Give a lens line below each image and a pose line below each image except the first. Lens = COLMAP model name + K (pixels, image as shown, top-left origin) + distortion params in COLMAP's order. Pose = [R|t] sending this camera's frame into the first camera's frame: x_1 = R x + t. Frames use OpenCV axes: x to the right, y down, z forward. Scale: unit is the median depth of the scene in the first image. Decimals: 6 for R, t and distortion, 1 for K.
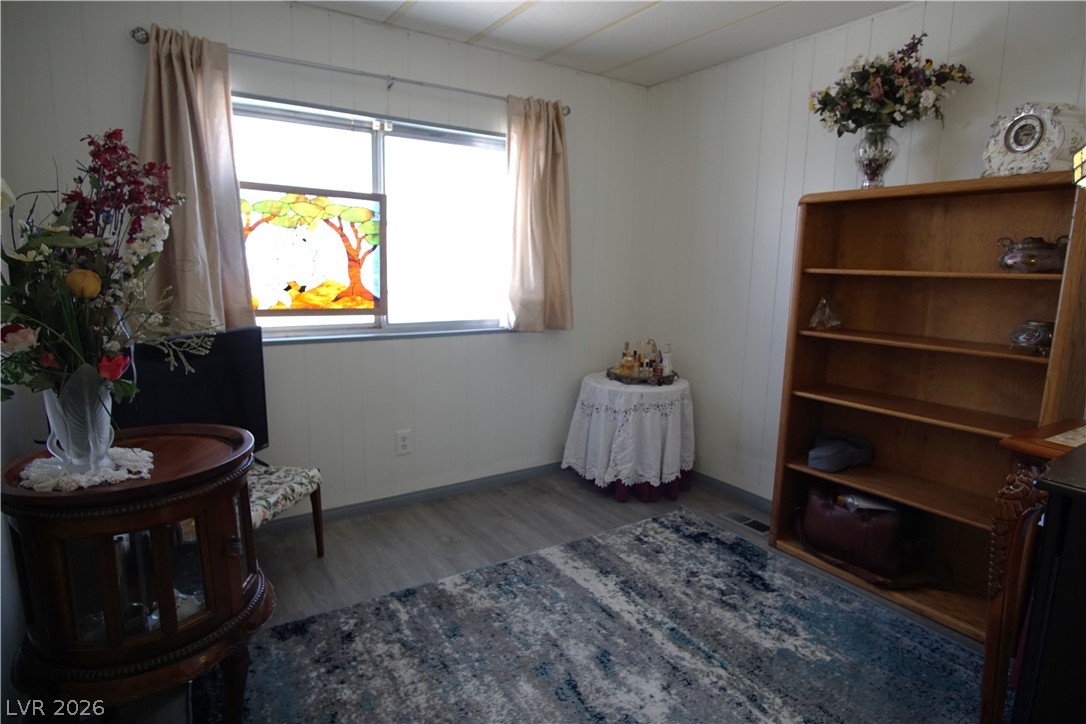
lens RADIAL K [[587.5, 0, 543.0], [0, 587.5, 362.0], [0, 0, 1]] dist [-0.016376, 0.002266]
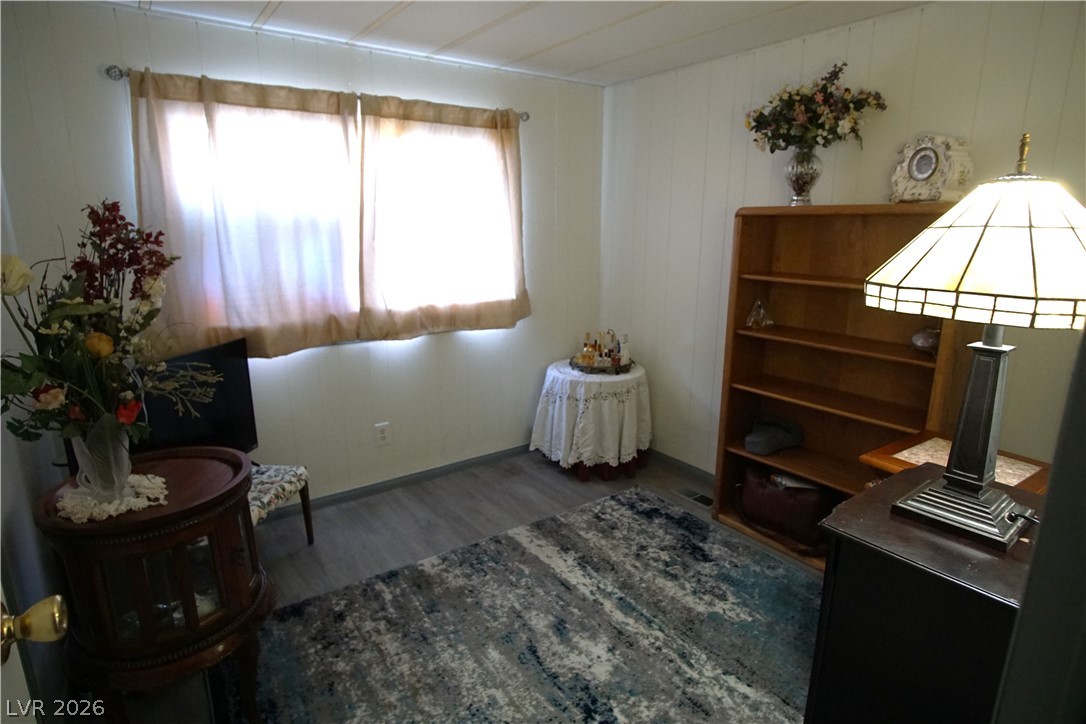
lens RADIAL K [[587.5, 0, 543.0], [0, 587.5, 362.0], [0, 0, 1]] dist [-0.016376, 0.002266]
pose [[0.999136, -0.024661, 0.033440, 0.038632], [0.022219, 0.997191, 0.071535, -0.097910], [-0.035111, -0.070730, 0.996877, -0.121517]]
